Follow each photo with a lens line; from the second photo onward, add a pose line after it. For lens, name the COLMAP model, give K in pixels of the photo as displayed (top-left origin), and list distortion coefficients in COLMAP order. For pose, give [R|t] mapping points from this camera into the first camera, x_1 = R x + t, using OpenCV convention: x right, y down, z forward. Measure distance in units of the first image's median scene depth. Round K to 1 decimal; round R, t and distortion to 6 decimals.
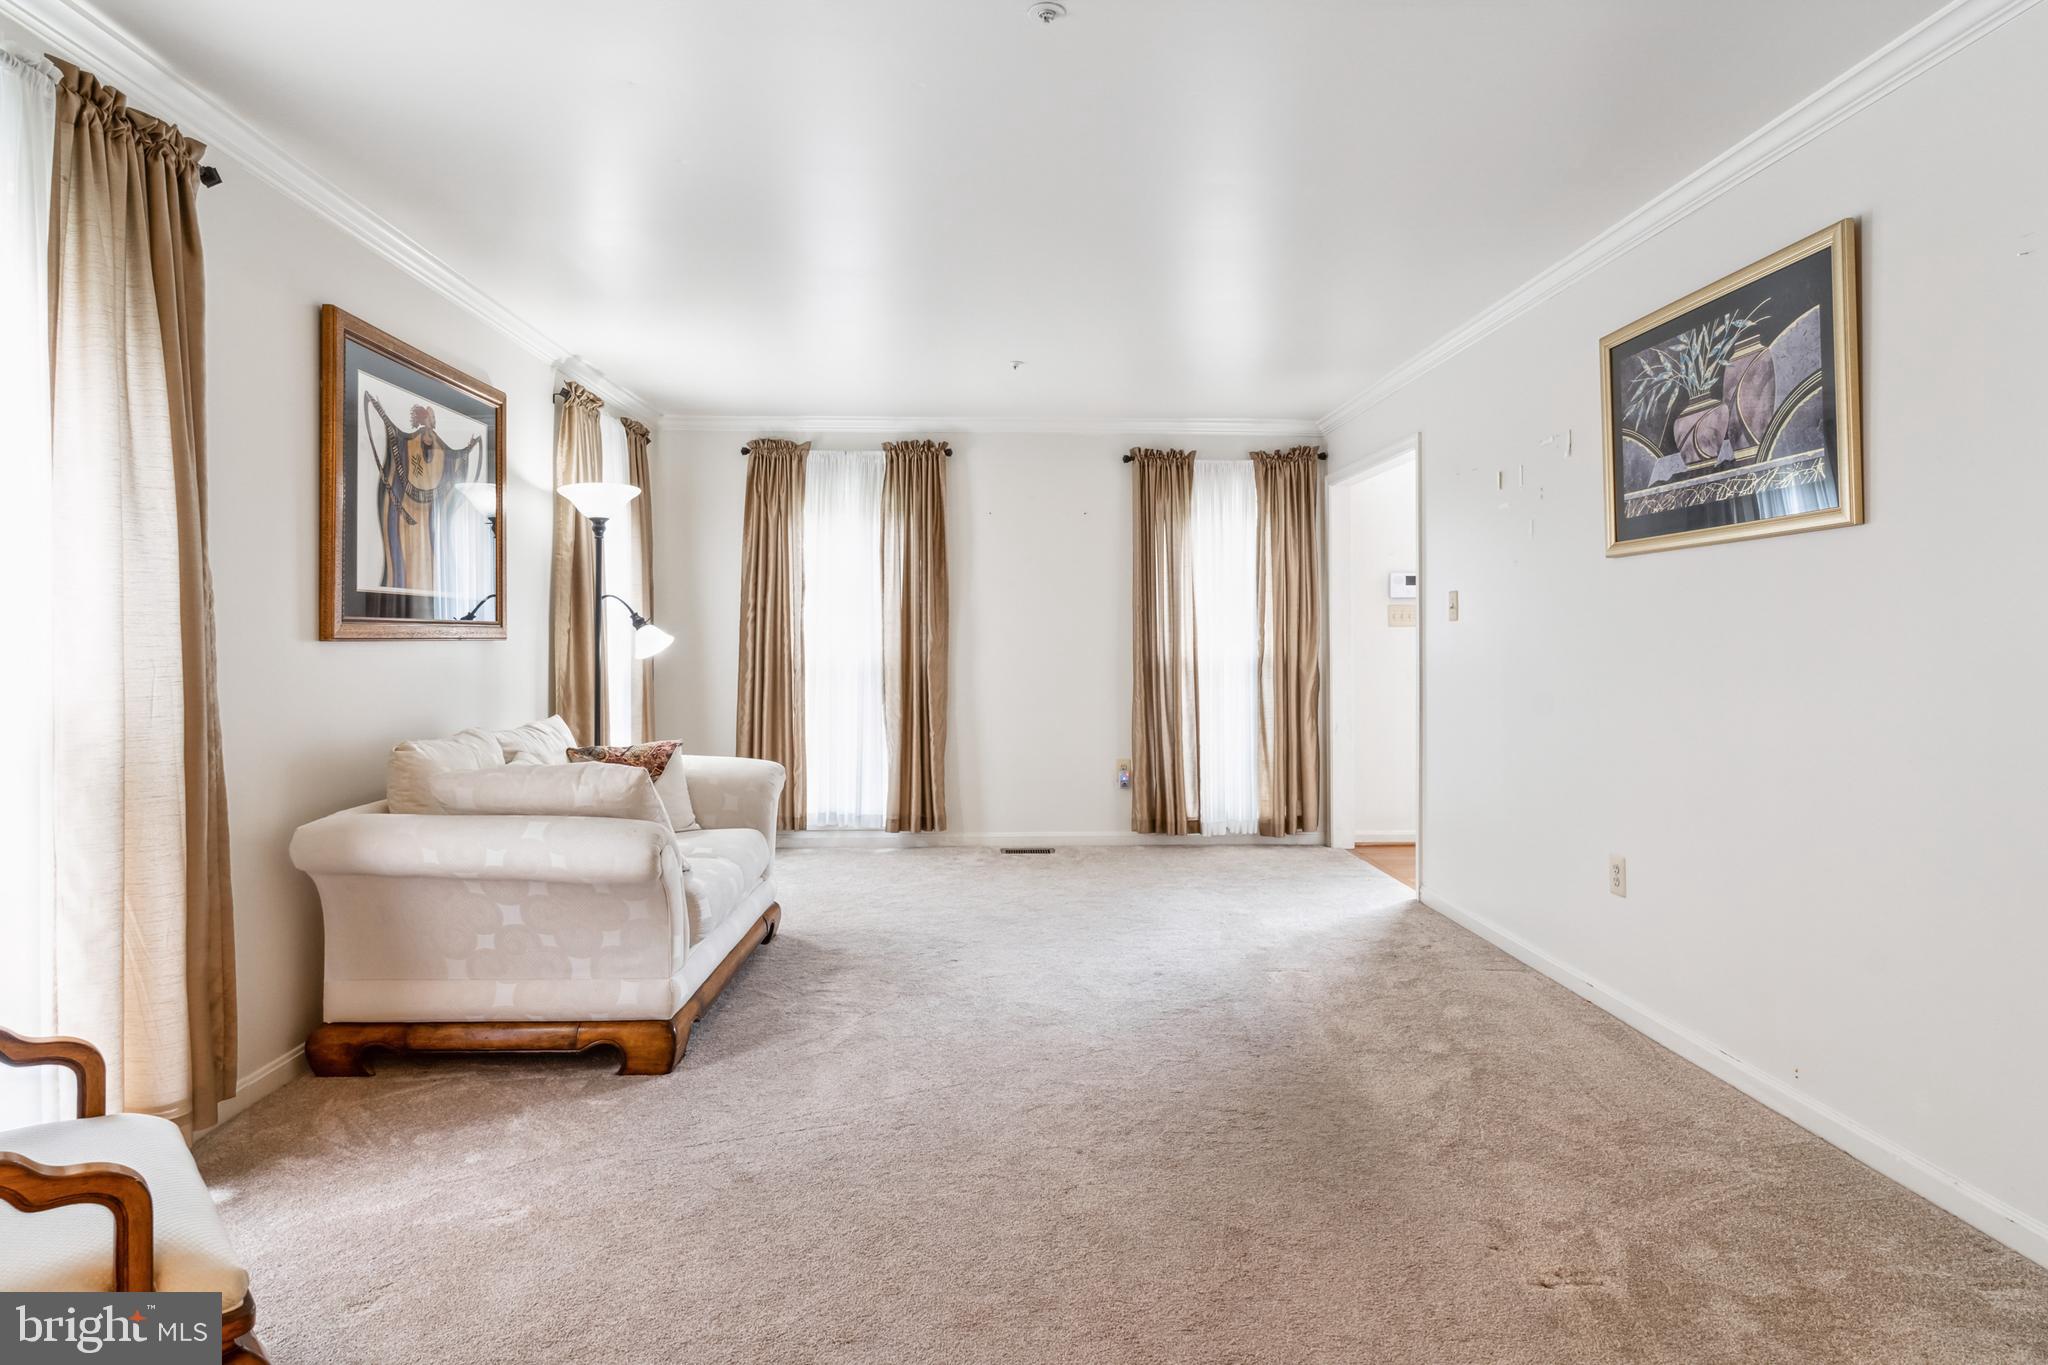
lens RADIAL K [[1105.3, 0, 1019.6], [0, 1105.3, 639.6], [0, 0, 1]] dist [0.003048, 0.000650]
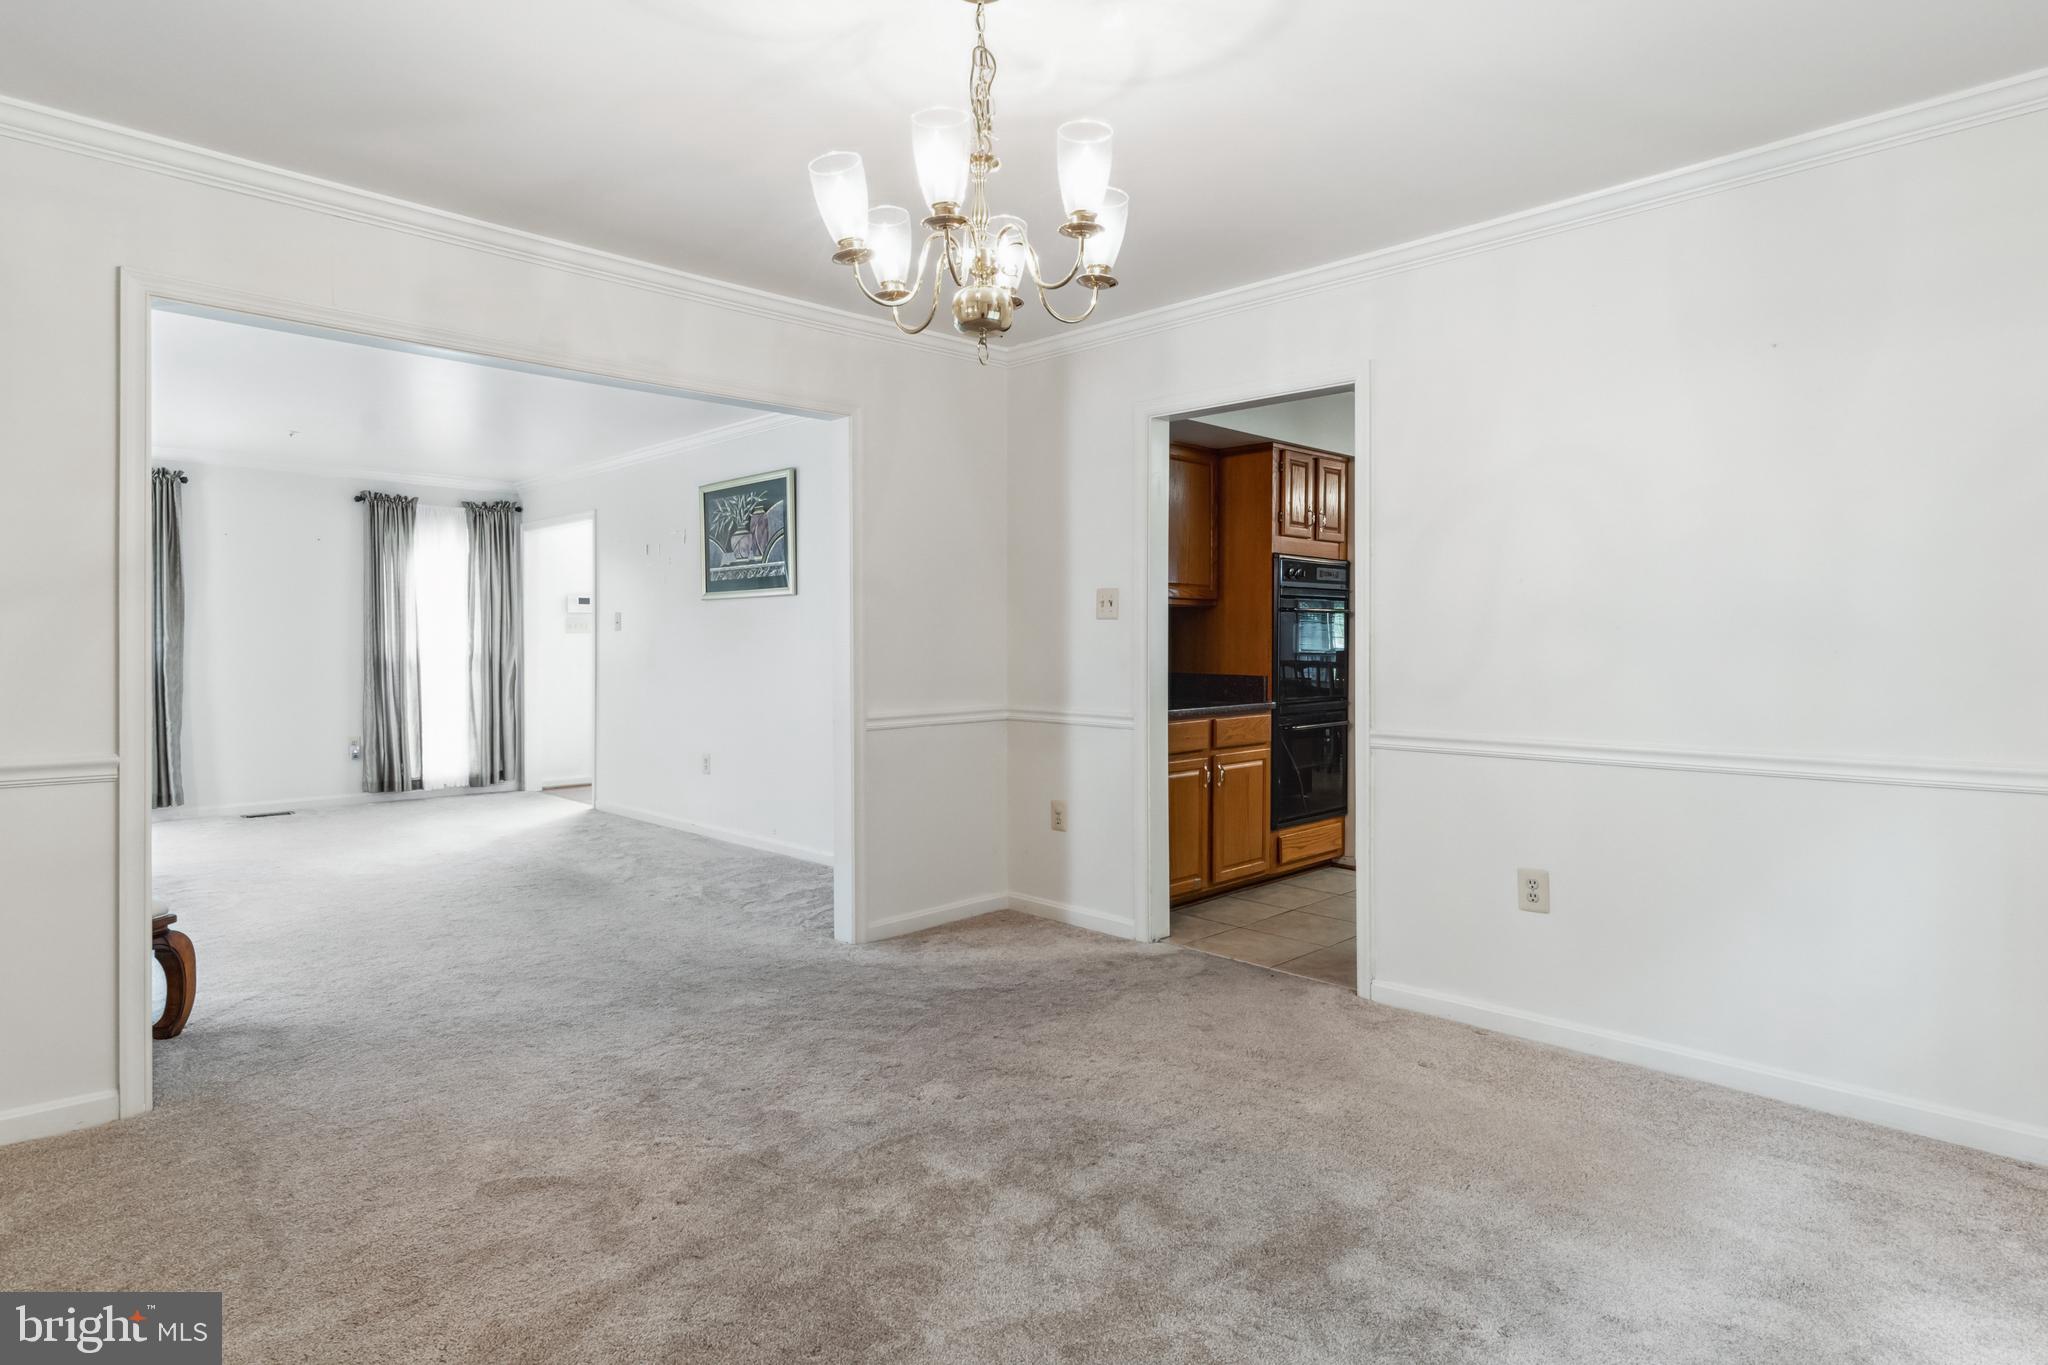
lens RADIAL K [[1105.3, 0, 1019.6], [0, 1105.3, 639.6], [0, 0, 1]] dist [0.003048, 0.000650]
pose [[0.731431, 0.004058, 0.681903, -0.215282], [-0.003075, 0.999992, -0.002653, -0.001485], [-0.681908, -0.000156, 0.731438, -0.448939]]
